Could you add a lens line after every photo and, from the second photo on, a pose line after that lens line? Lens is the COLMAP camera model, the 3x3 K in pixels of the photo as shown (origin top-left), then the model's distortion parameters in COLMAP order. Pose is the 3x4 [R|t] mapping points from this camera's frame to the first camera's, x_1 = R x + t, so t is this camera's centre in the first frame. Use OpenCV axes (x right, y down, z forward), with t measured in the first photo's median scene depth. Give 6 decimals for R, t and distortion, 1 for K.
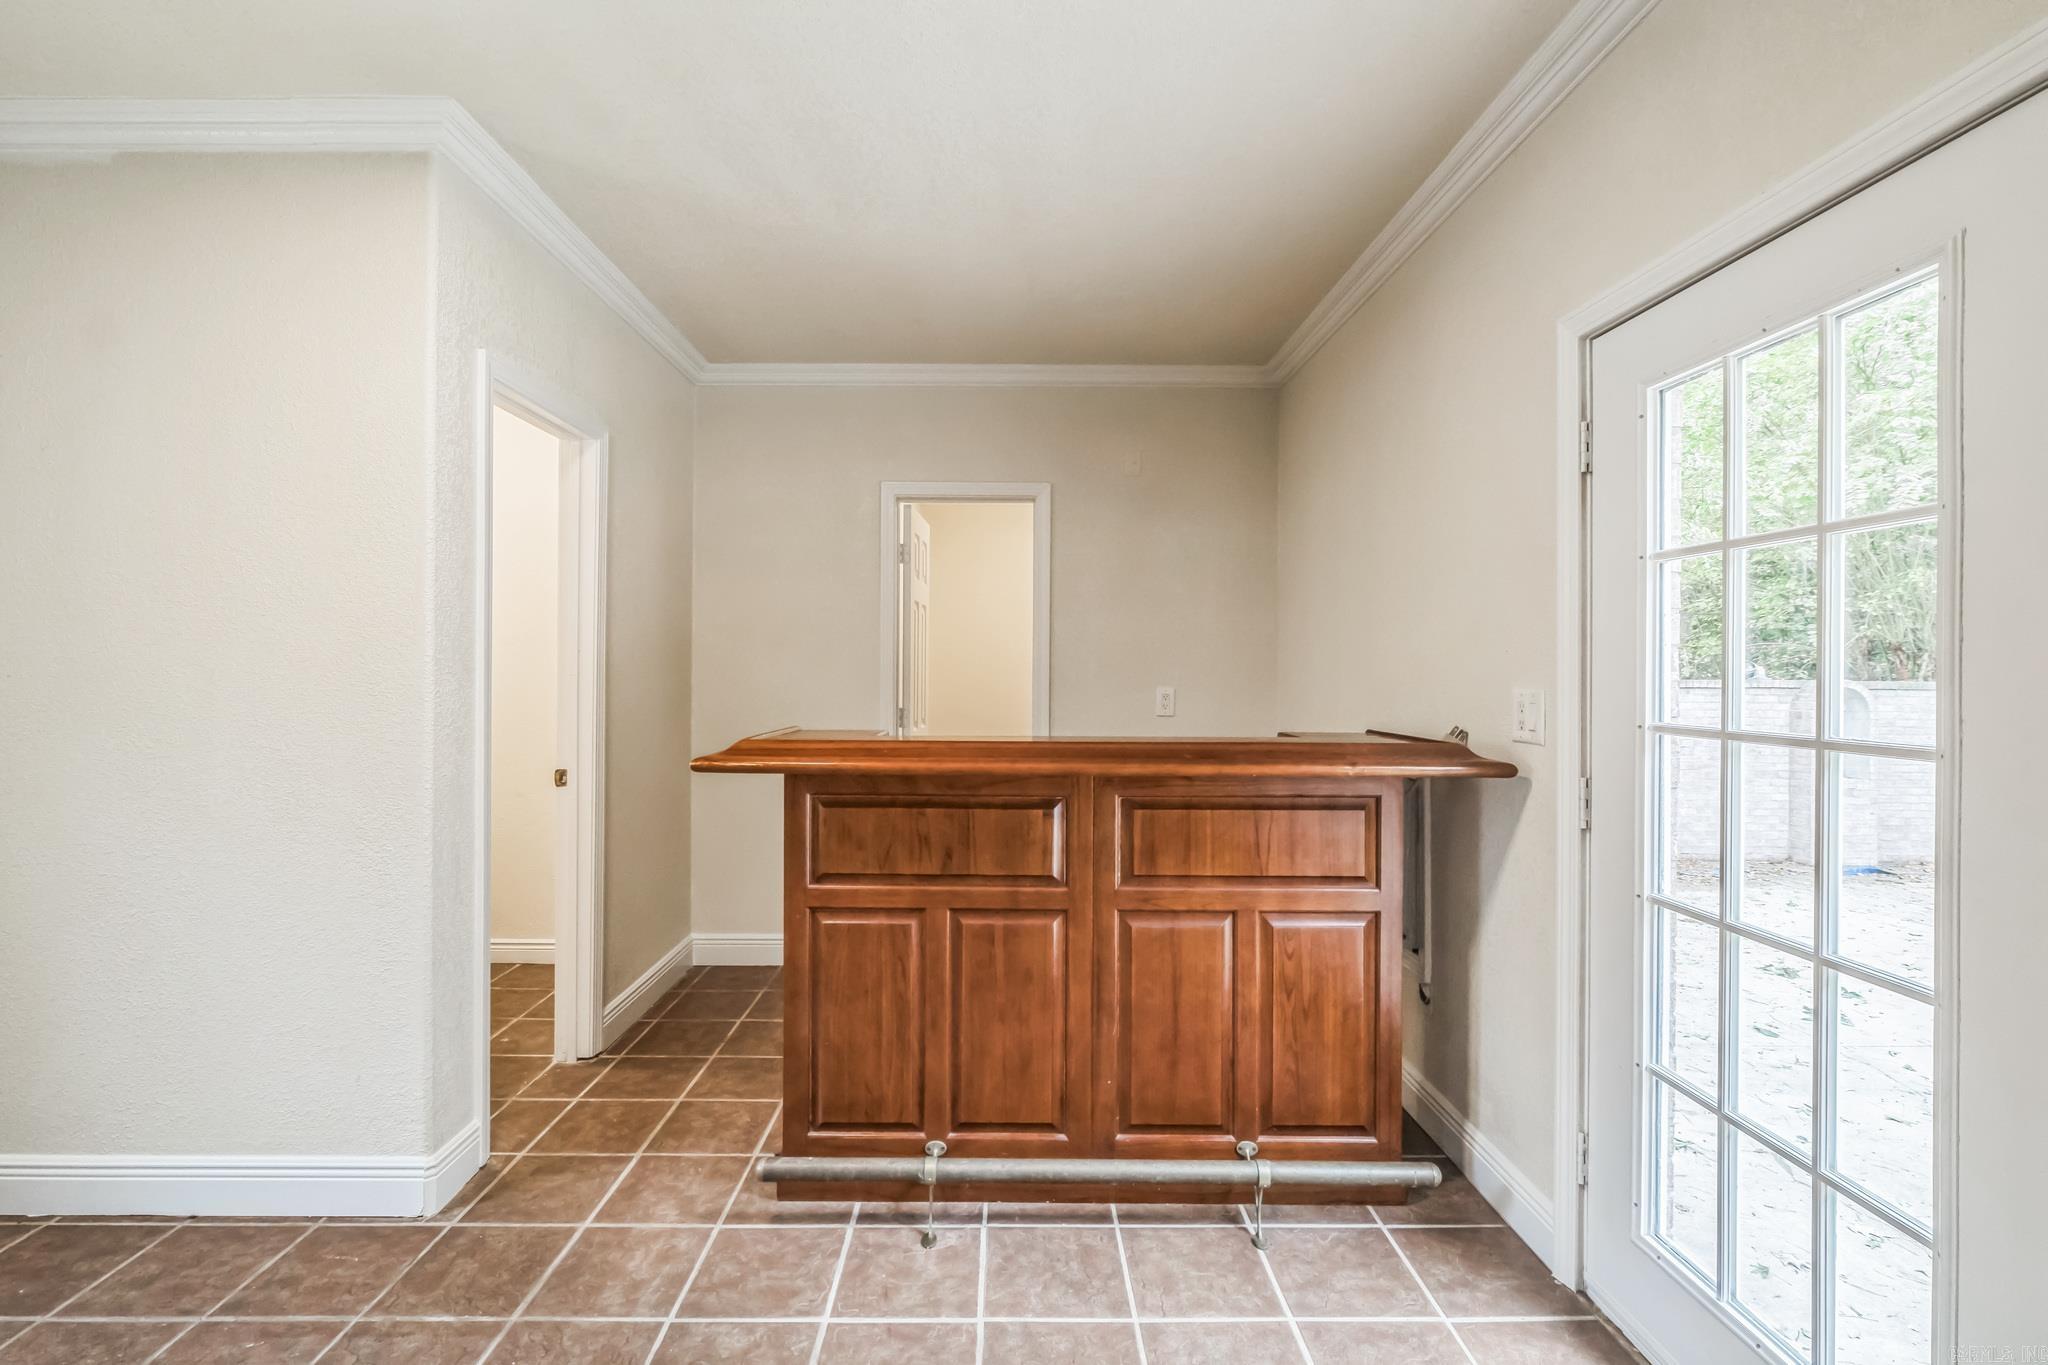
lens RADIAL K [[918.1, 0, 1025.2], [0, 918.1, 675.7], [0, 0, 1]] dist [-0.002573, 0.000310]
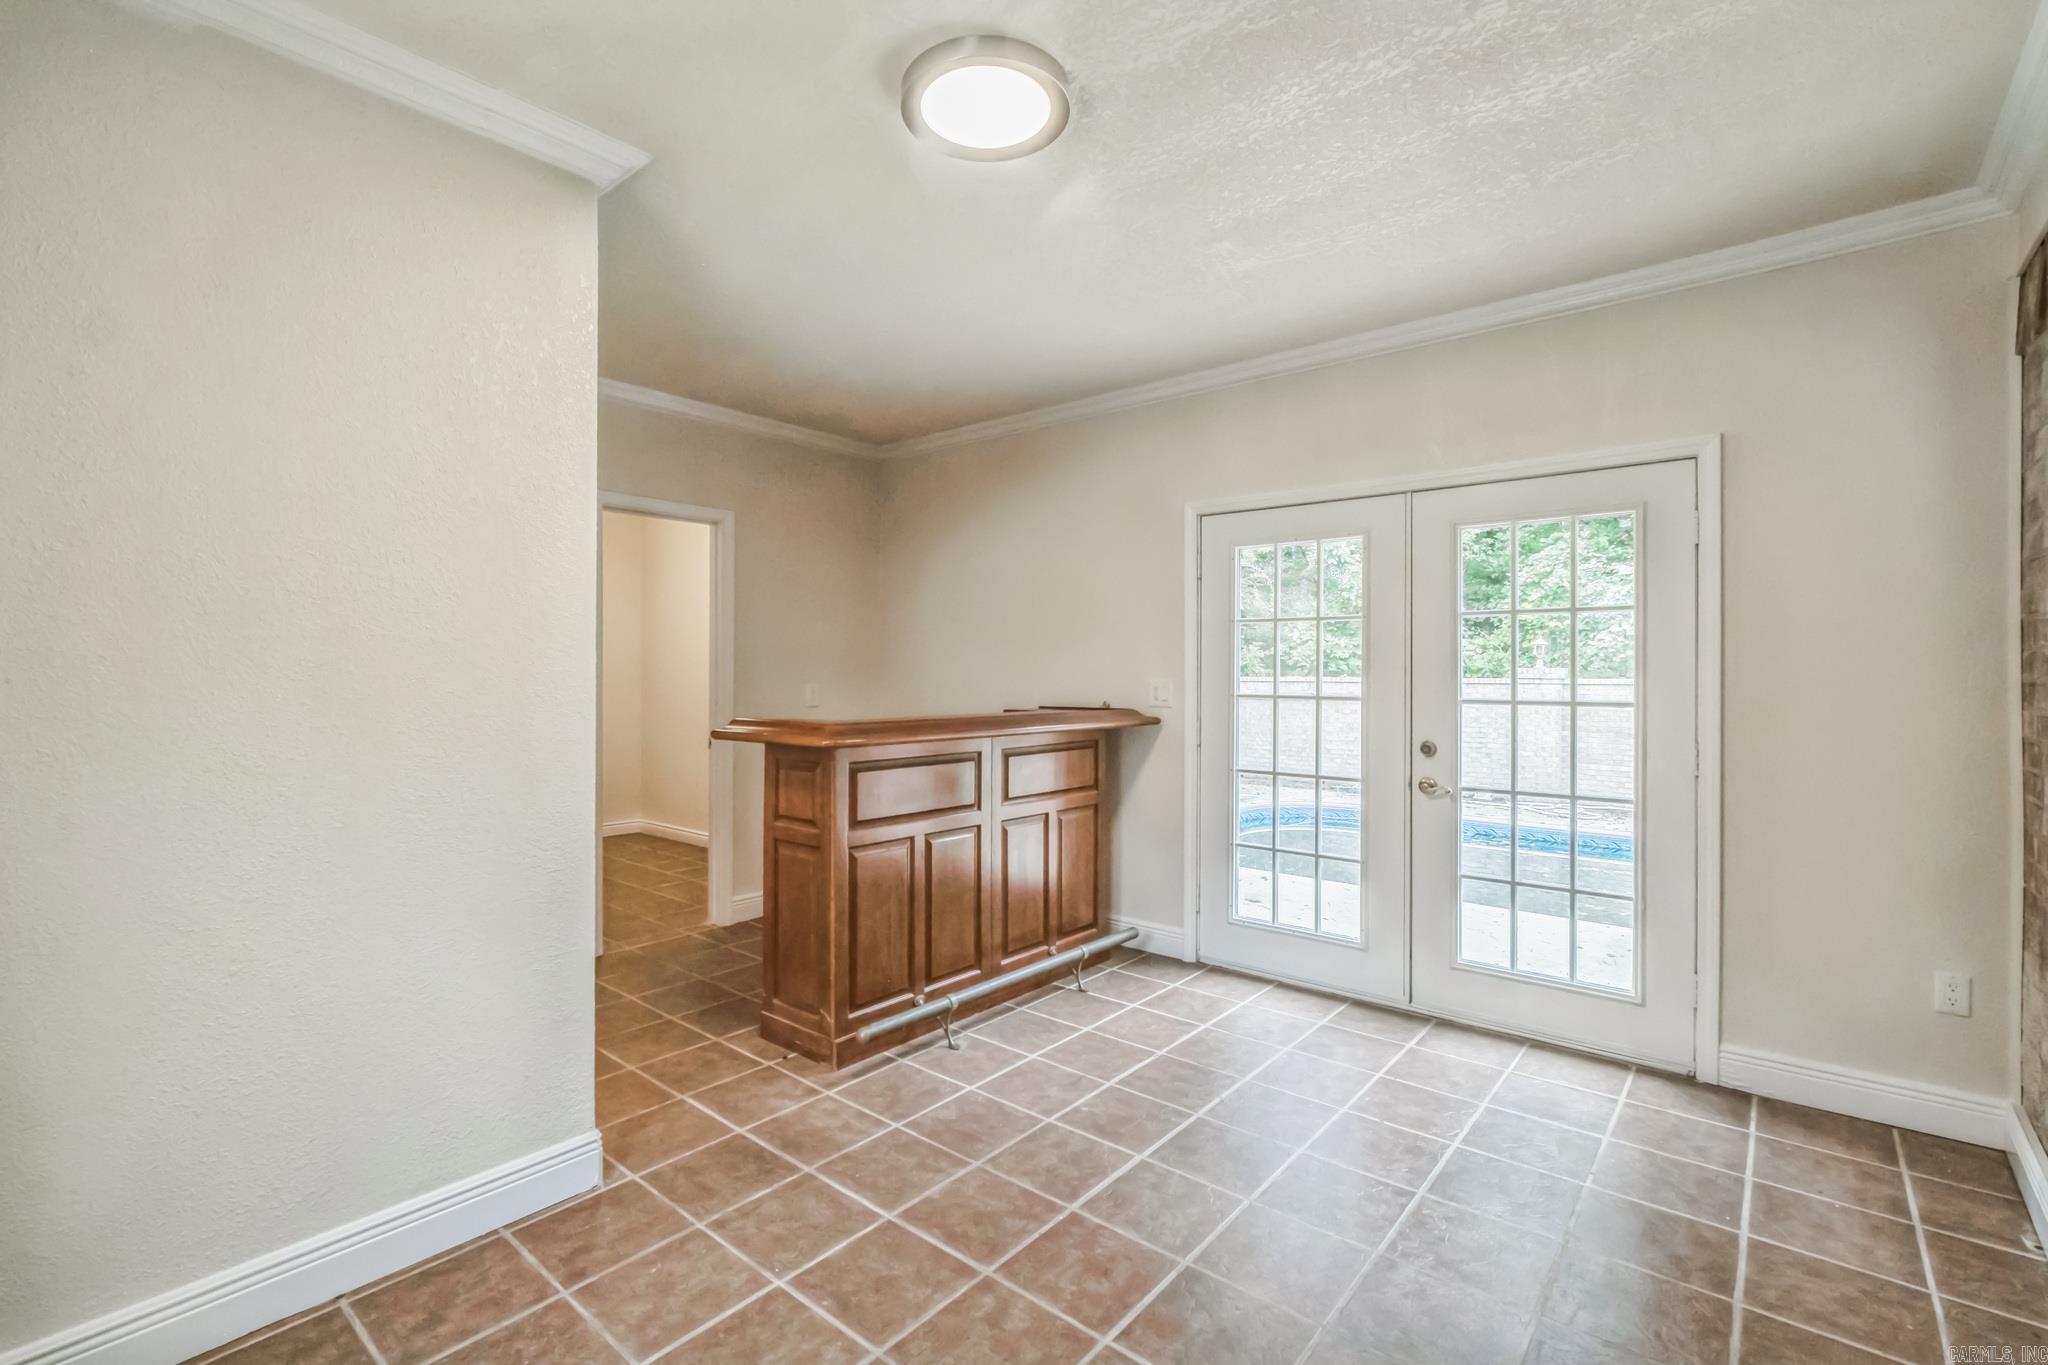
lens RADIAL K [[918.1, 0, 1006.6], [0, 918.1, 676.5], [0, 0, 1]] dist [-0.002573, 0.000310]
pose [[0.664888, -0.015878, 0.746775, -1.140145], [0.006098, 0.999856, 0.015830, -0.025714], [-0.746919, -0.005971, 0.664889, -0.078577]]
